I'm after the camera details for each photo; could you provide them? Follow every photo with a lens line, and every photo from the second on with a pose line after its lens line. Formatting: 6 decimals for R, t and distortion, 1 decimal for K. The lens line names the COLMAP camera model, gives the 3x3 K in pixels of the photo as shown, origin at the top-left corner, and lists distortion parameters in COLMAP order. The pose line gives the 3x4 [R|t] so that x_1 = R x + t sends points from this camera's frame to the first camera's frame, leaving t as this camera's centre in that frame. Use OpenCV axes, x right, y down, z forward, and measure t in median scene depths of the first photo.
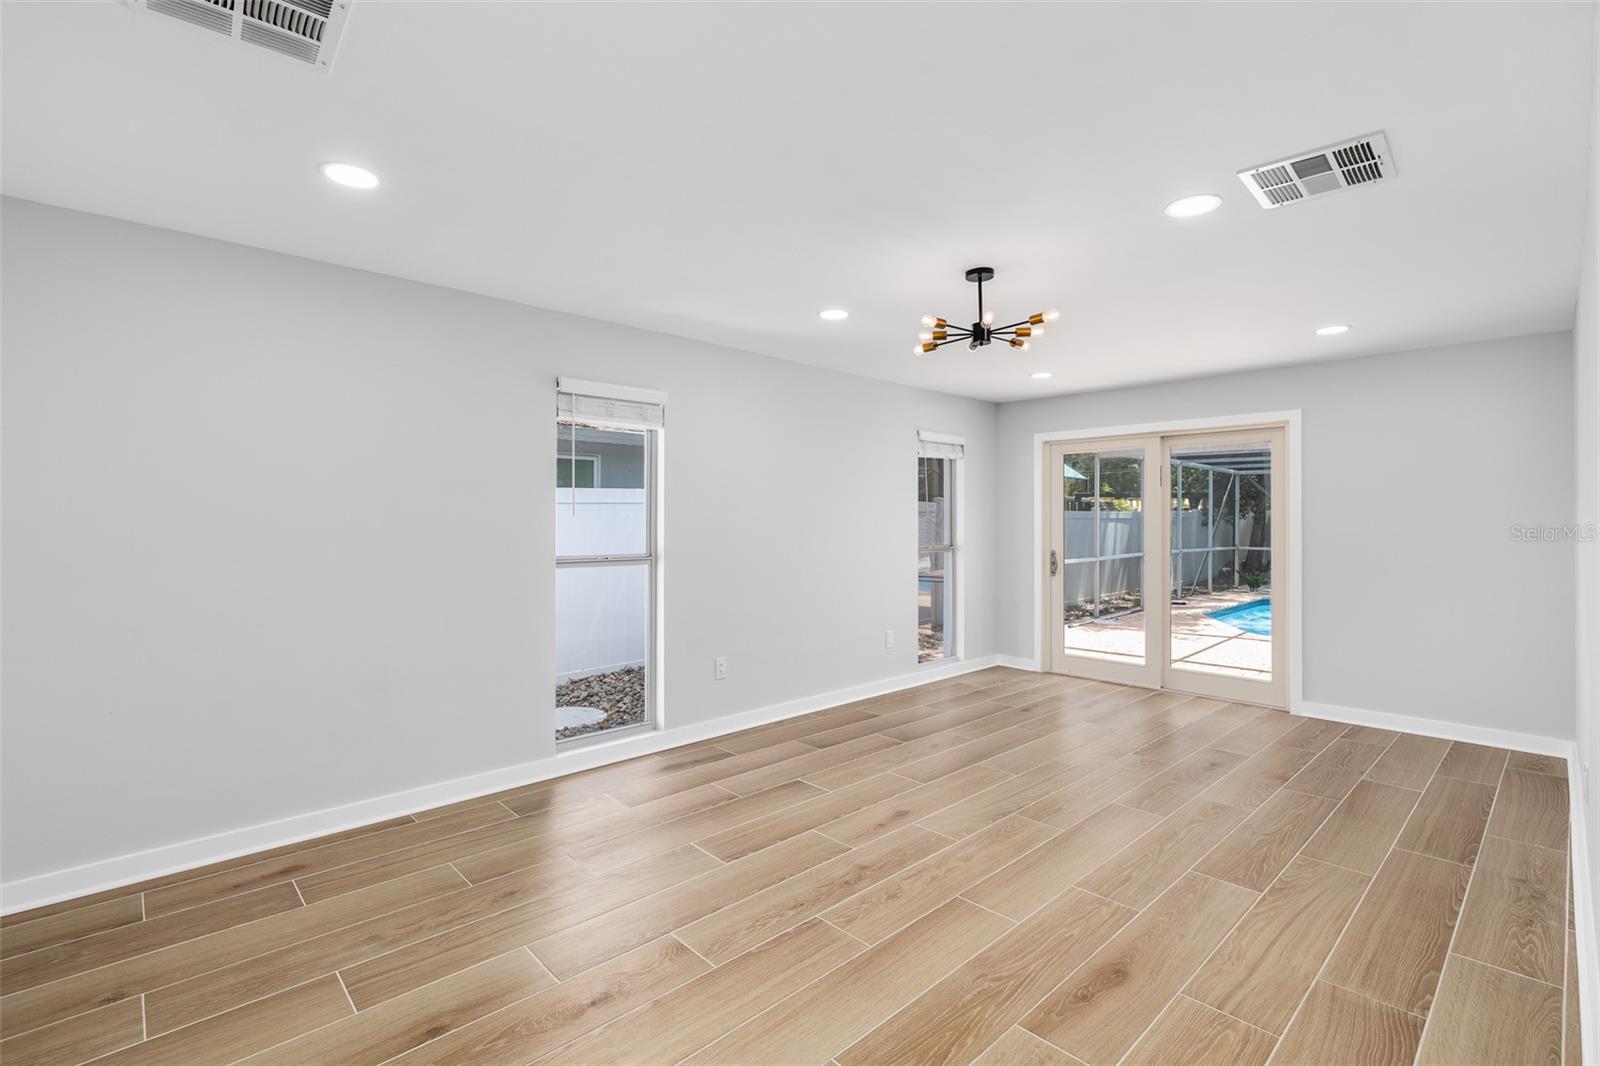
lens RADIAL K [[723.3, 0, 794.4], [0, 723.3, 530.9], [0, 0, 1]] dist [0.000761, 0.000038]
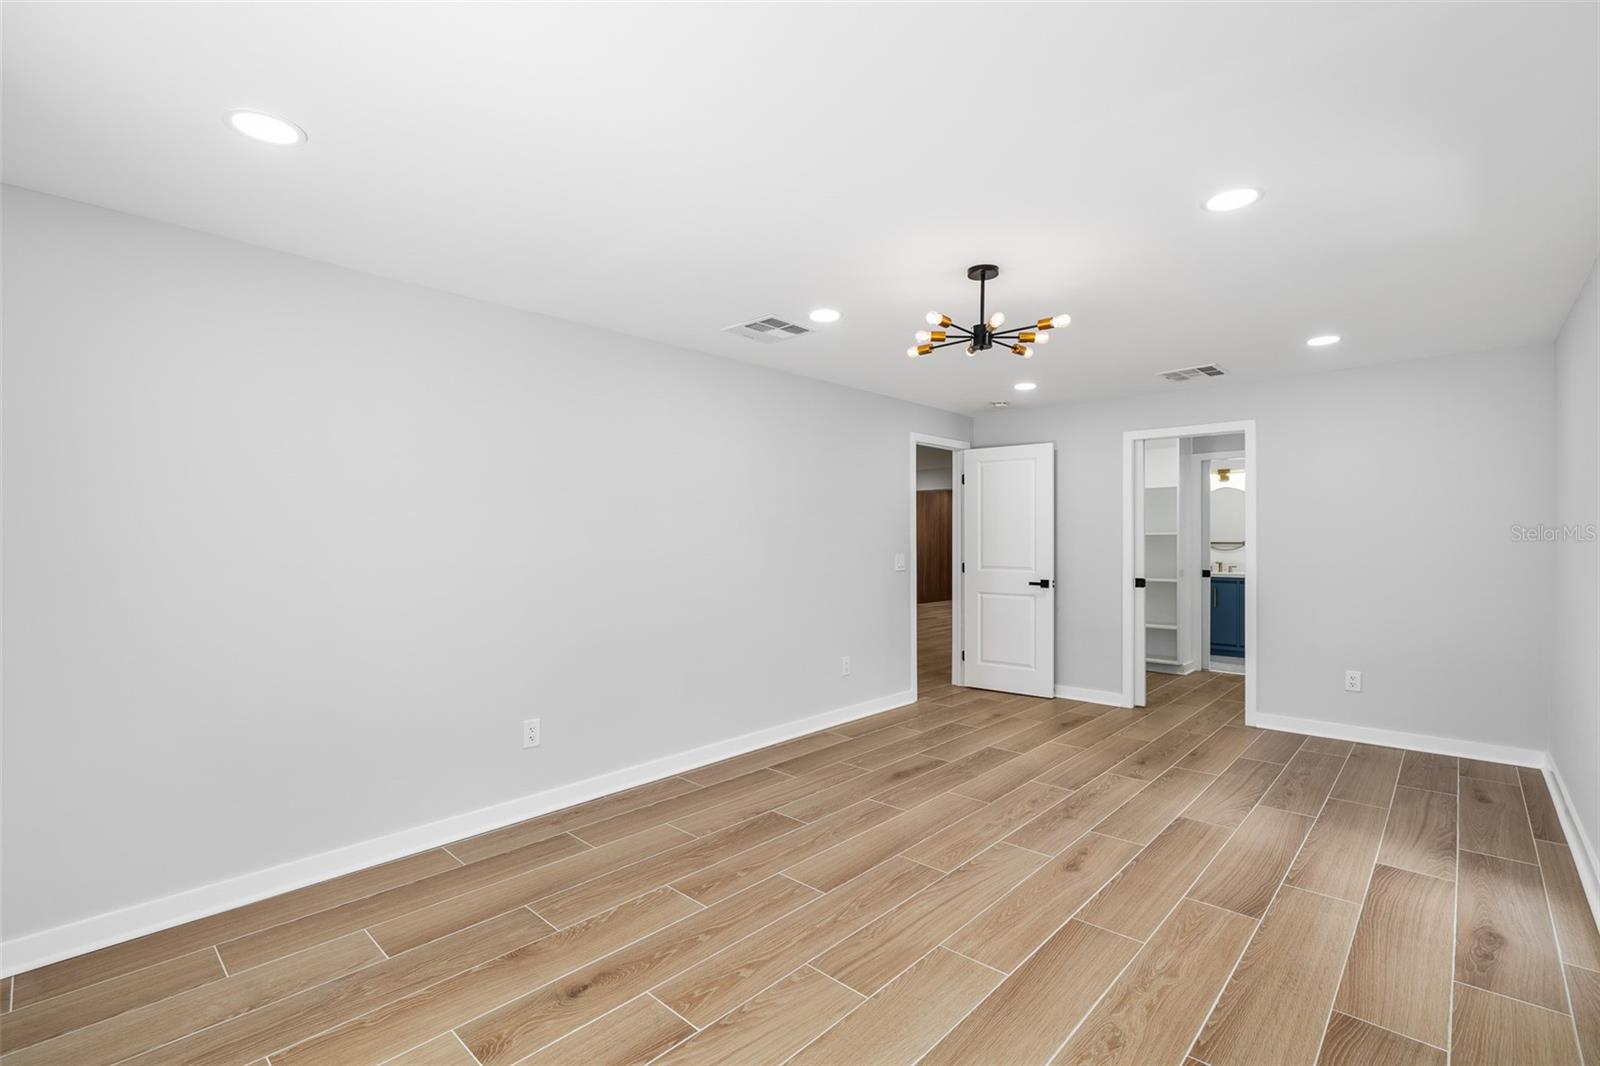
lens RADIAL K [[723.3, 0, 802.8], [0, 723.3, 533.0], [0, 0, 1]] dist [0.000761, 0.000038]
pose [[-0.996846, -0.000766, -0.079362, 0.635605], [-0.000961, 0.999997, 0.002414, -0.024269], [0.079360, 0.002482, -0.996843, 2.153822]]
